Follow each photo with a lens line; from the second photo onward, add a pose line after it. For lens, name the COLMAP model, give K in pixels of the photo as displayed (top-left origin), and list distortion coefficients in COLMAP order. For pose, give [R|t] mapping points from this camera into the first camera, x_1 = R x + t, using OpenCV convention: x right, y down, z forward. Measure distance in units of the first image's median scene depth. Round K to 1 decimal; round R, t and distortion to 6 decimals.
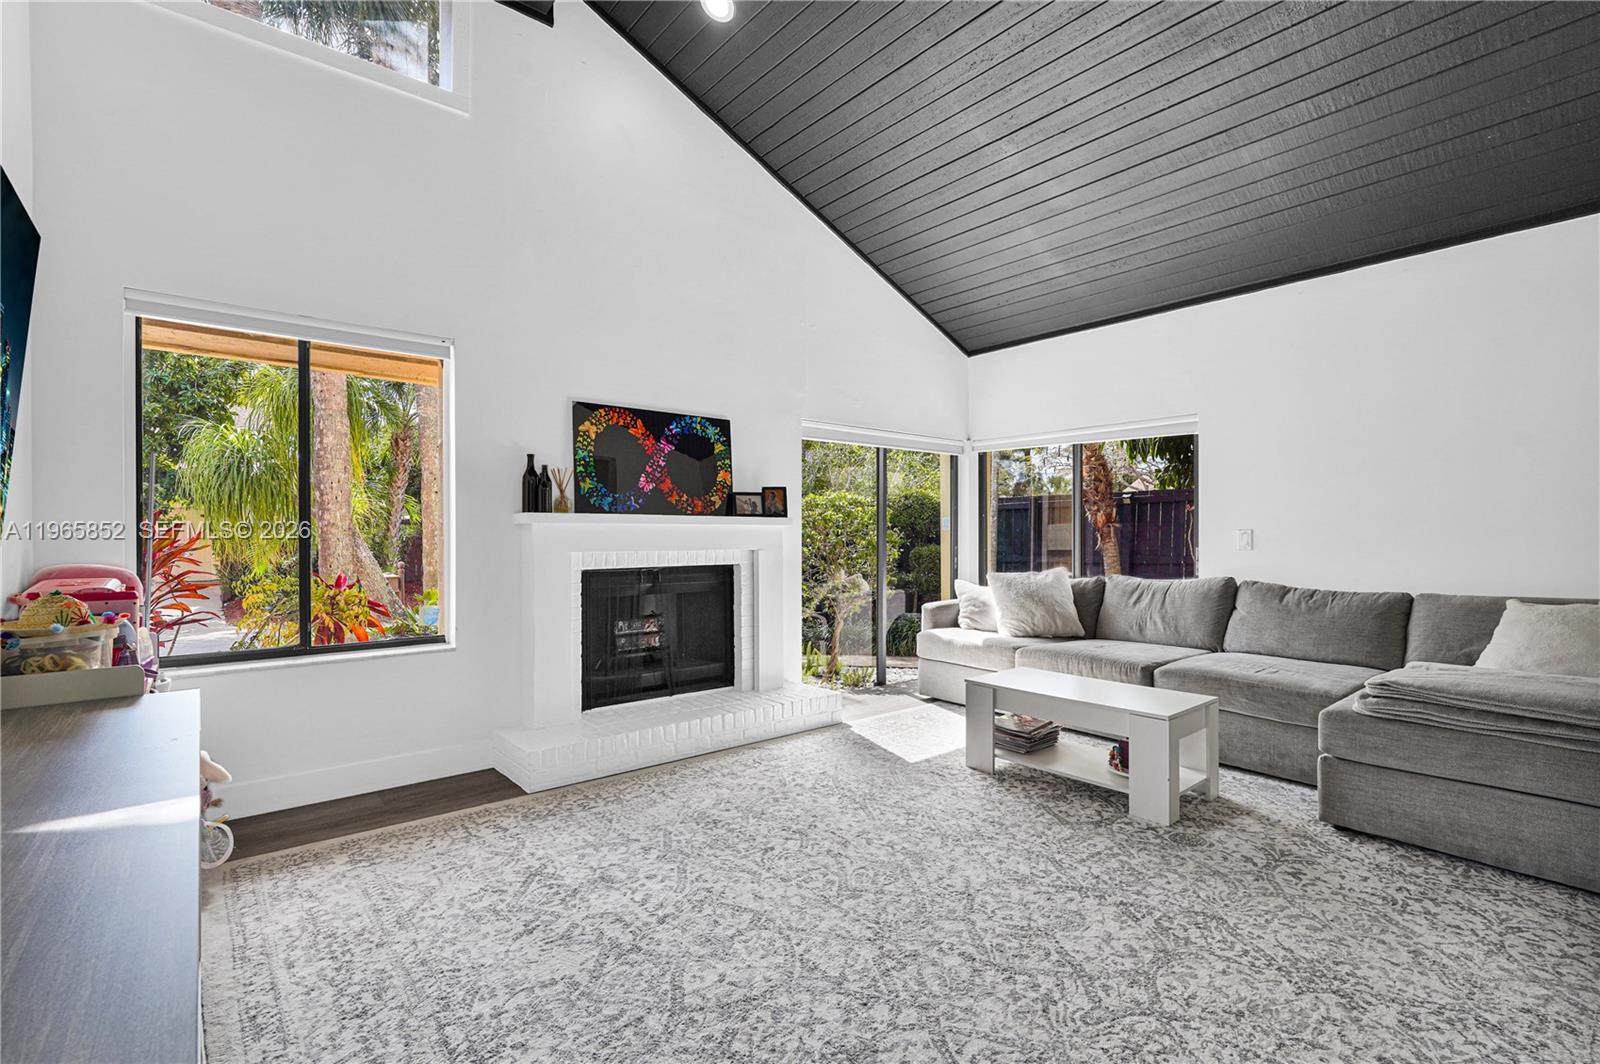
lens RADIAL K [[734.8, 0, 800.6], [0, 734.8, 535.0], [0, 0, 1]] dist [-0.000845, 0.000277]
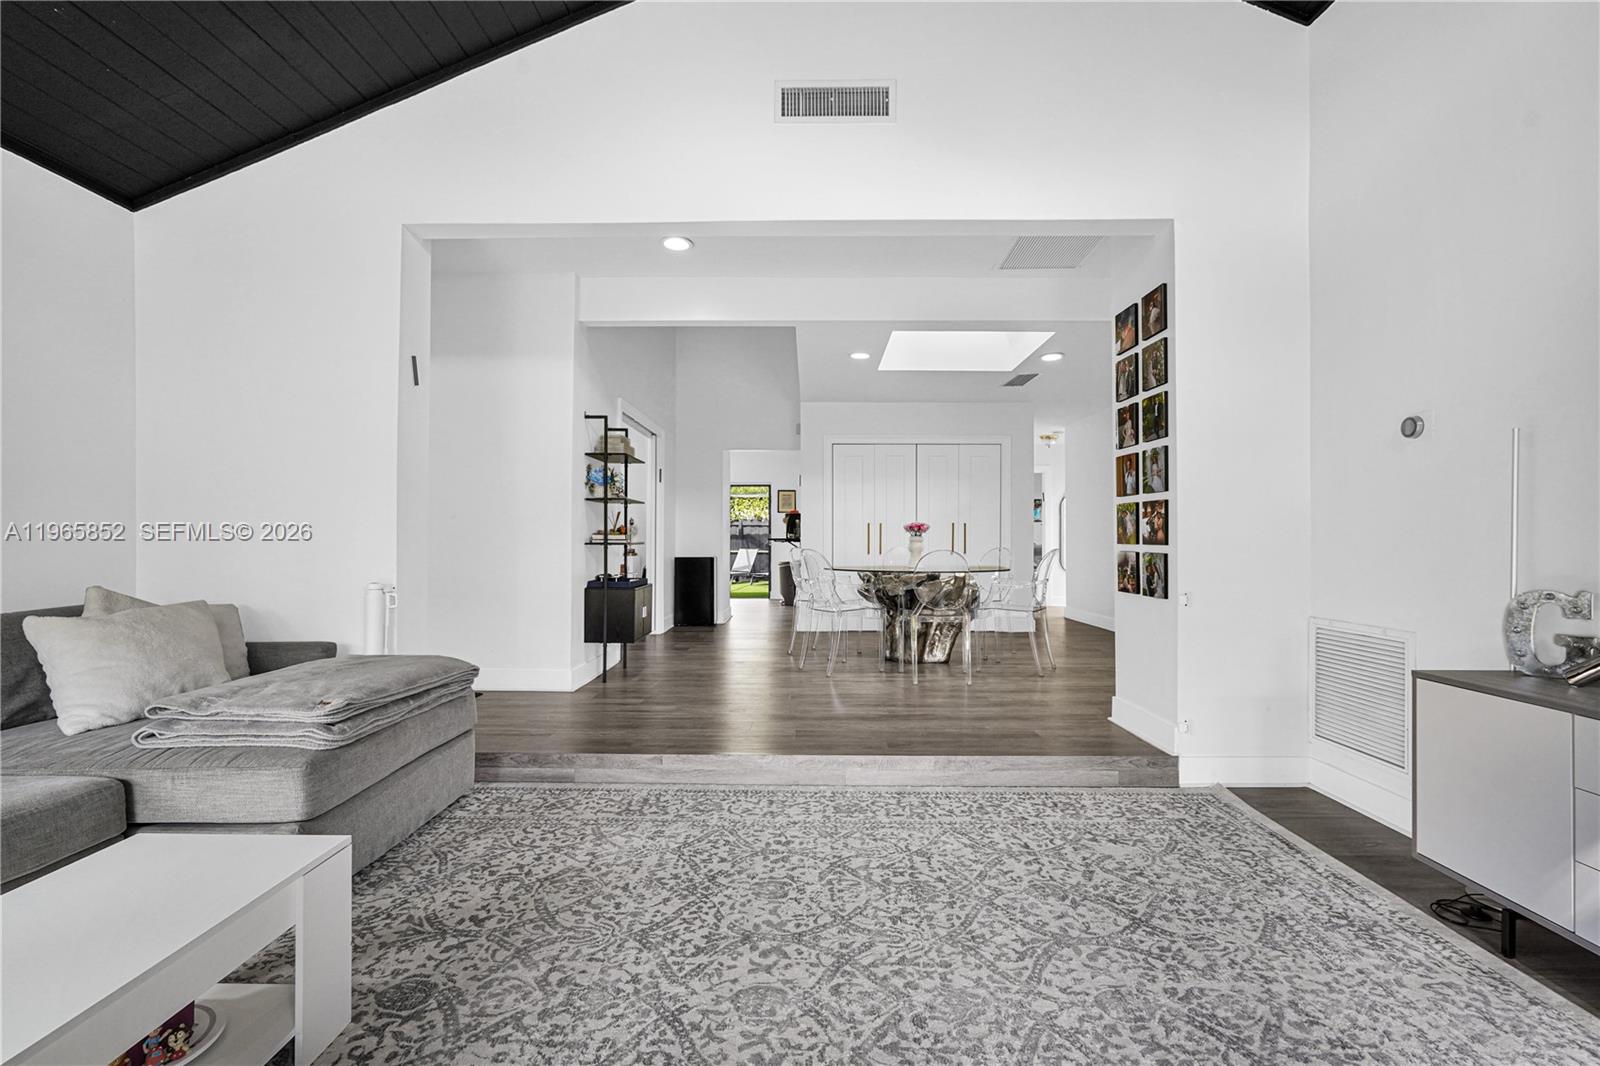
lens RADIAL K [[734.8, 0, 799.4], [0, 734.8, 535.0], [0, 0, 1]] dist [-0.000845, 0.000277]
pose [[-0.764739, 0.001665, 0.644338, -0.201799], [-0.002371, 0.999983, -0.005399, 0.011243], [-0.644336, -0.005656, -0.764721, 1.608797]]
